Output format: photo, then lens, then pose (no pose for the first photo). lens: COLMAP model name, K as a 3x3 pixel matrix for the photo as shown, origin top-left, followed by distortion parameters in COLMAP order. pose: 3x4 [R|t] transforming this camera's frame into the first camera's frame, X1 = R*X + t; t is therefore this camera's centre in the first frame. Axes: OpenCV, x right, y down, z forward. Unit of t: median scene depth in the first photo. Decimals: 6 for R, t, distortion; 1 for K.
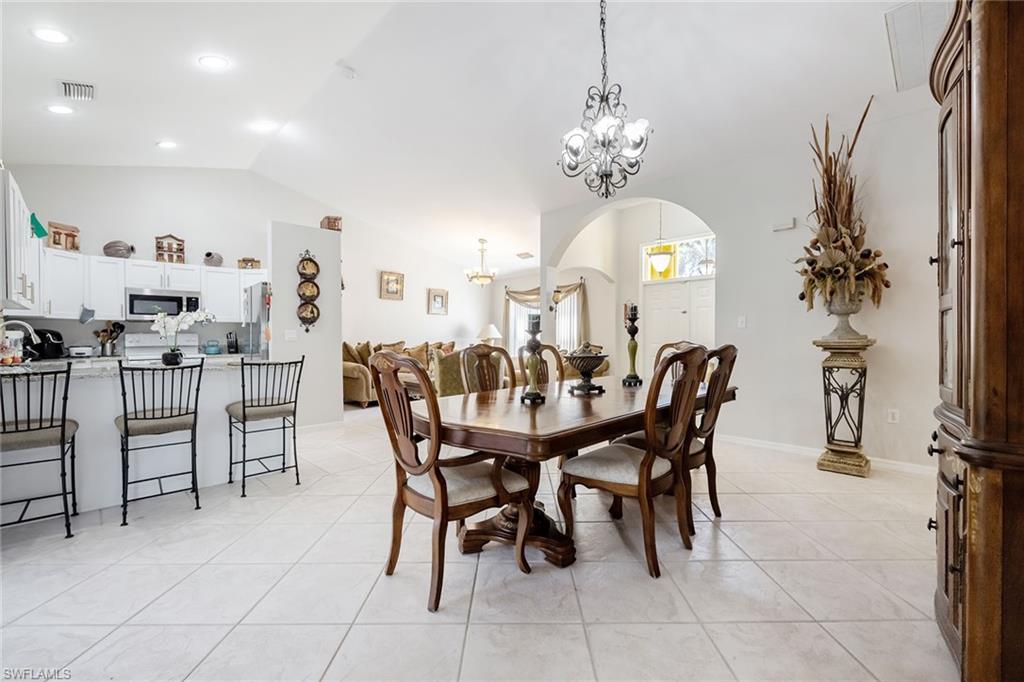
lens RADIAL K [[436.2, 0, 517.4], [0, 436.2, 341.2], [0, 0, 1]] dist [-0.001149, -0.000058]
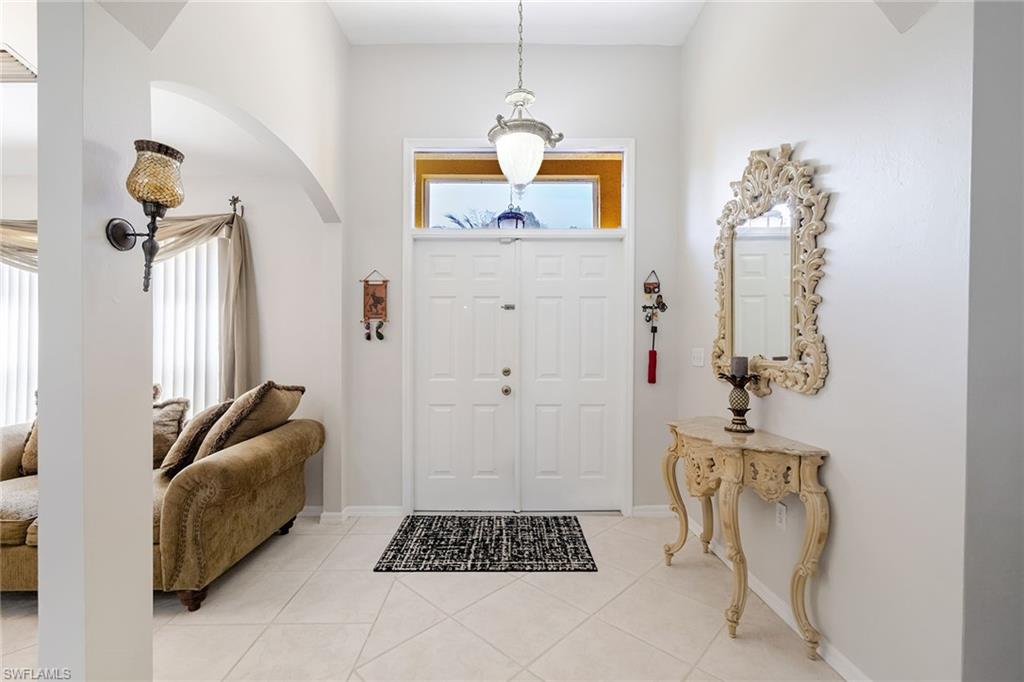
lens RADIAL K [[436.2, 0, 514.1], [0, 436.2, 348.8], [0, 0, 1]] dist [-0.001149, -0.000058]
pose [[0.696557, 0.001859, 0.717499, 0.070453], [0.005749, 0.999950, -0.008172, -0.022872], [-0.717479, 0.009817, 0.696511, 0.852194]]
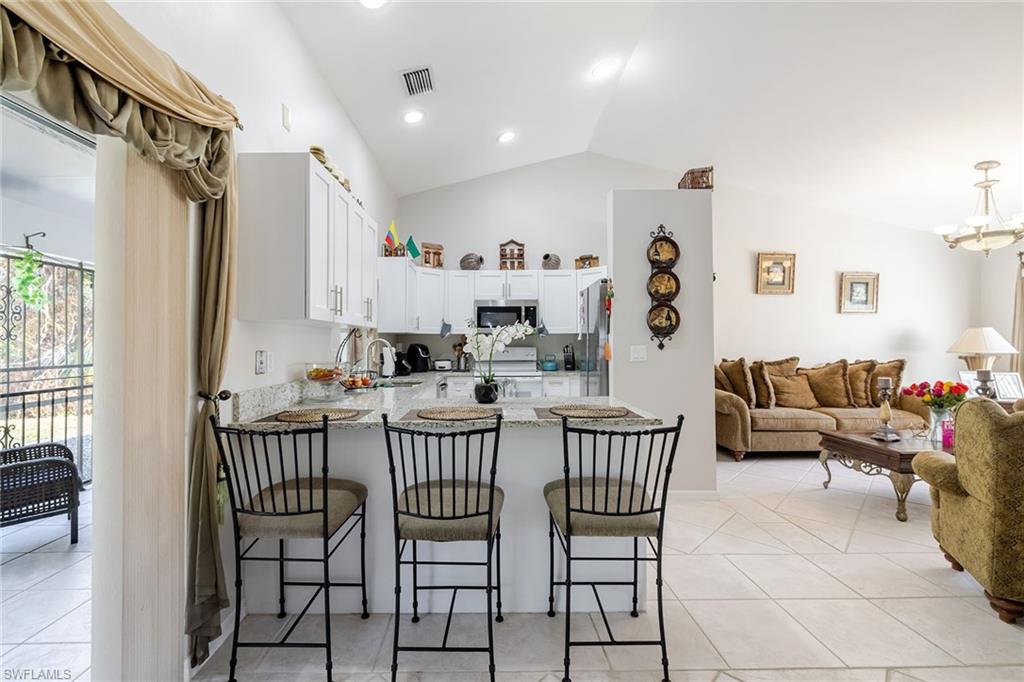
lens RADIAL K [[436.2, 0, 487.4], [0, 436.2, 343.2], [0, 0, 1]] dist [-0.001149, -0.000058]
pose [[0.708601, 0.002400, -0.705605, -0.190215], [-0.005373, 0.999984, -0.001995, -0.024925], [0.705589, 0.005205, 0.708602, 0.324792]]
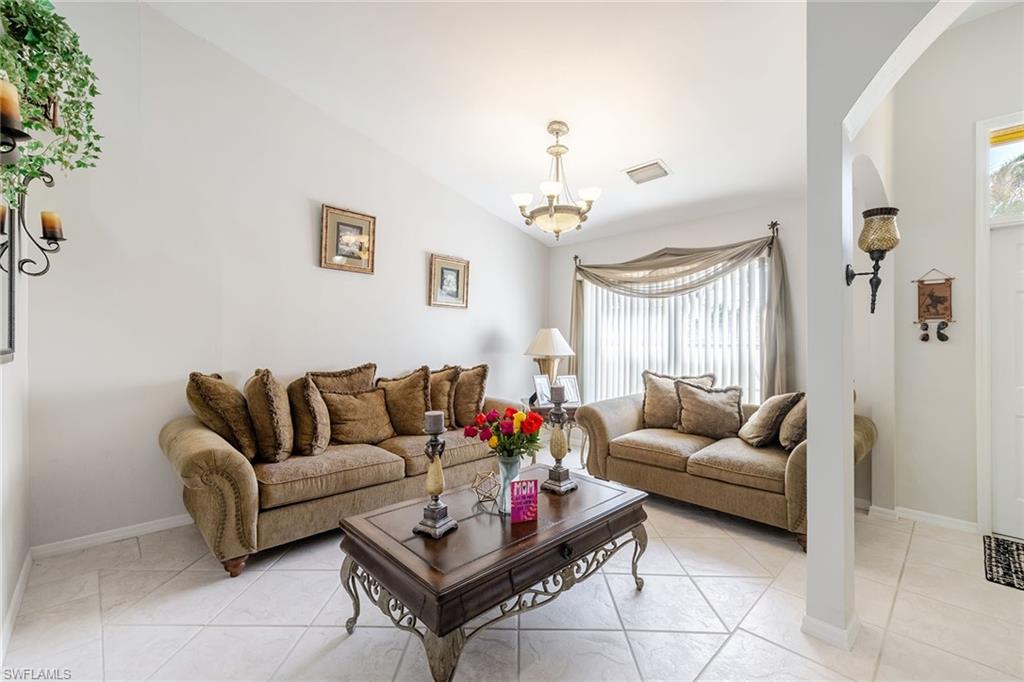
lens RADIAL K [[436.2, 0, 503.5], [0, 436.2, 338.2], [0, 0, 1]] dist [-0.001149, -0.000058]
pose [[0.999517, 0.008859, -0.029773, -0.167827], [-0.009384, 0.999803, -0.017514, -0.029135], [0.029612, 0.017785, 0.999403, 0.816317]]
